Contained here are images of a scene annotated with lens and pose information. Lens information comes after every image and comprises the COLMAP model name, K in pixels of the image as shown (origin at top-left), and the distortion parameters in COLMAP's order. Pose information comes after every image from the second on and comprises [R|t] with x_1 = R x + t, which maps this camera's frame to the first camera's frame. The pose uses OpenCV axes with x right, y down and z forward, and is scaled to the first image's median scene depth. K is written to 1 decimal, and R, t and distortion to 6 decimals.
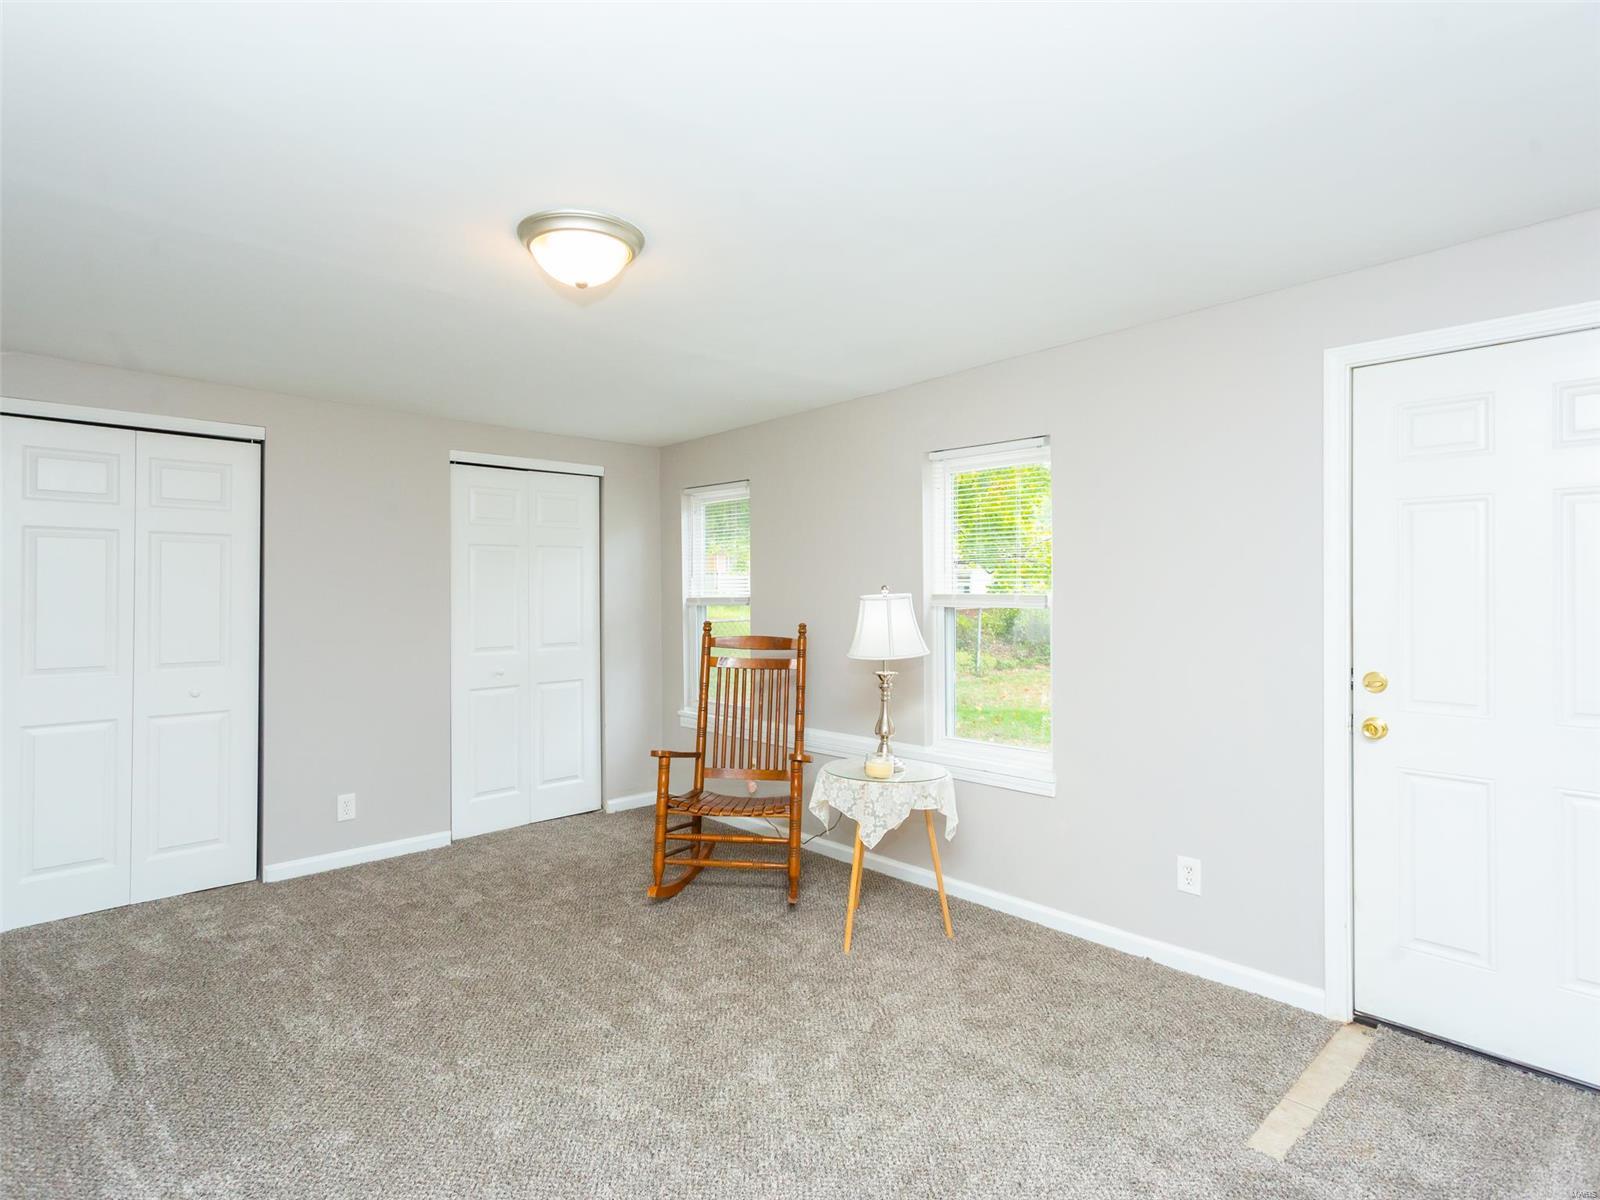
lens RADIAL K [[846.3, 0, 792.4], [0, 846.3, 596.5], [0, 0, 1]] dist [0.003449, 0.003938]
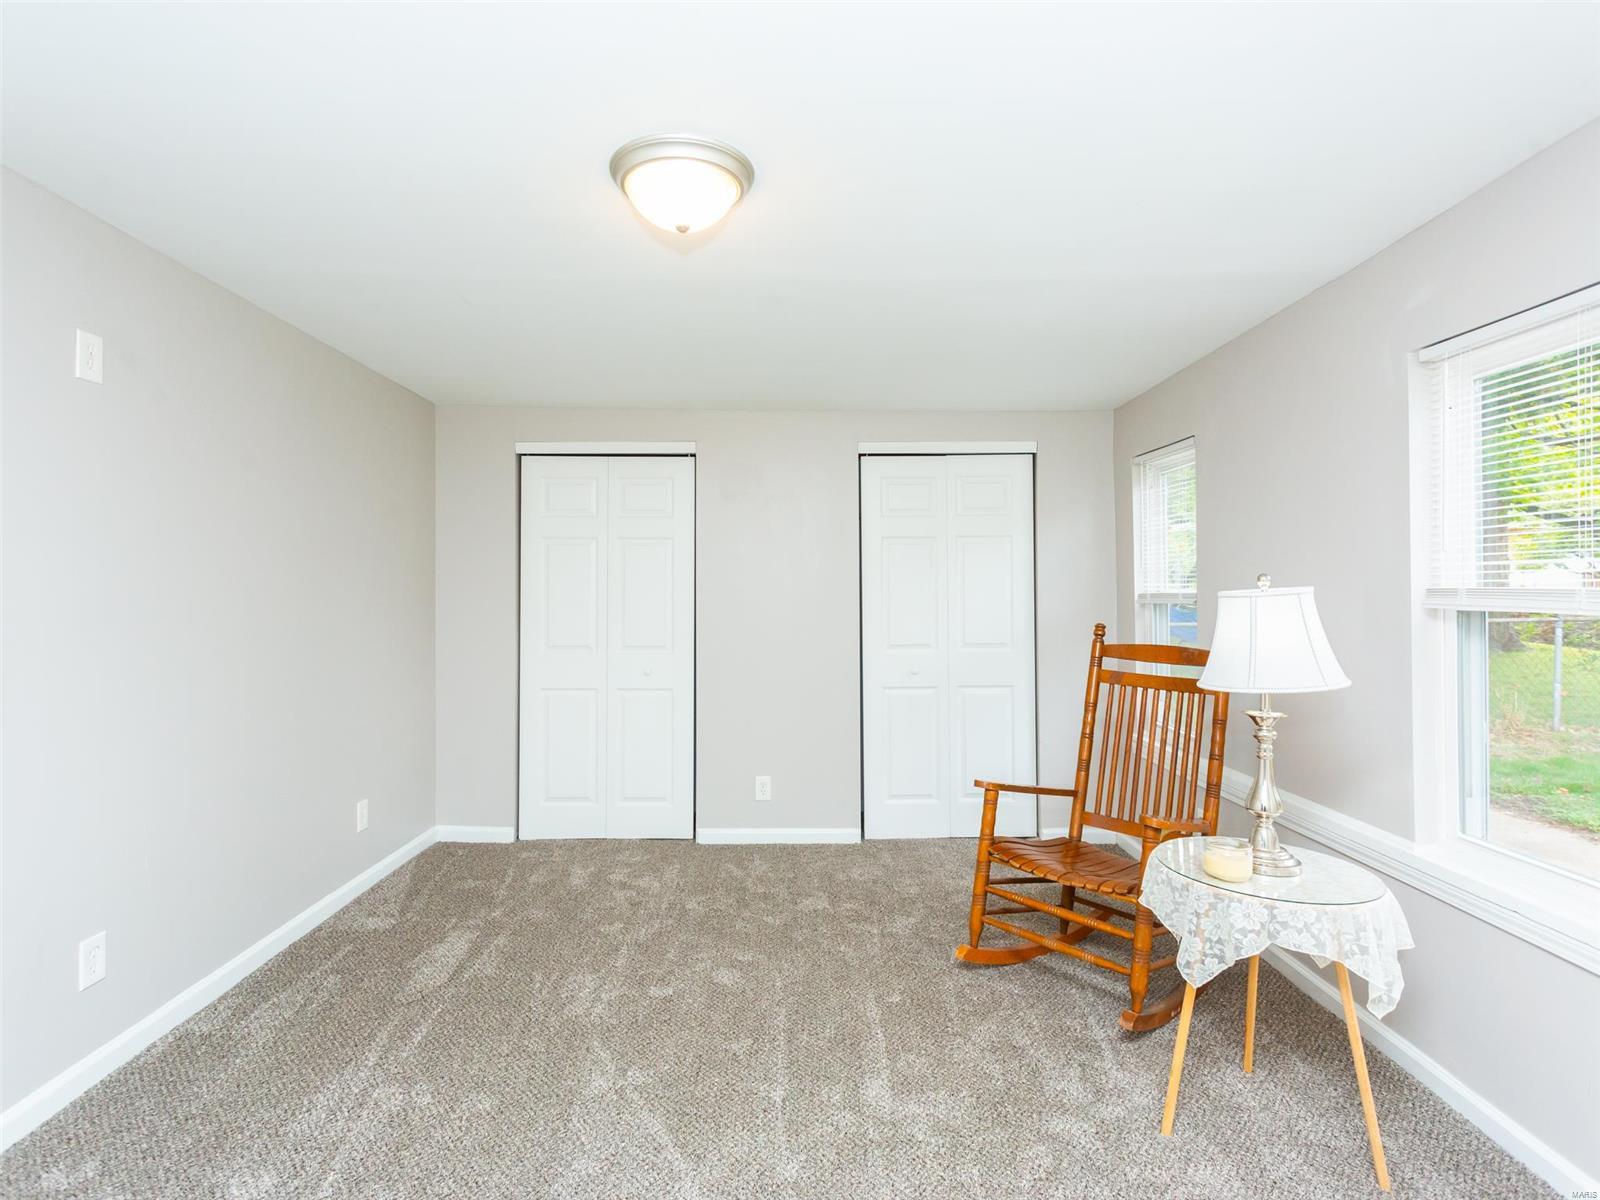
lens RADIAL K [[846.3, 0, 796.7], [0, 846.3, 595.3], [0, 0, 1]] dist [0.003449, 0.003938]
pose [[0.726558, 0.003700, -0.687095, 0.268780], [-0.002075, 0.999993, 0.003191, 0.001876], [0.687102, -0.000893, 0.726560, 0.286555]]
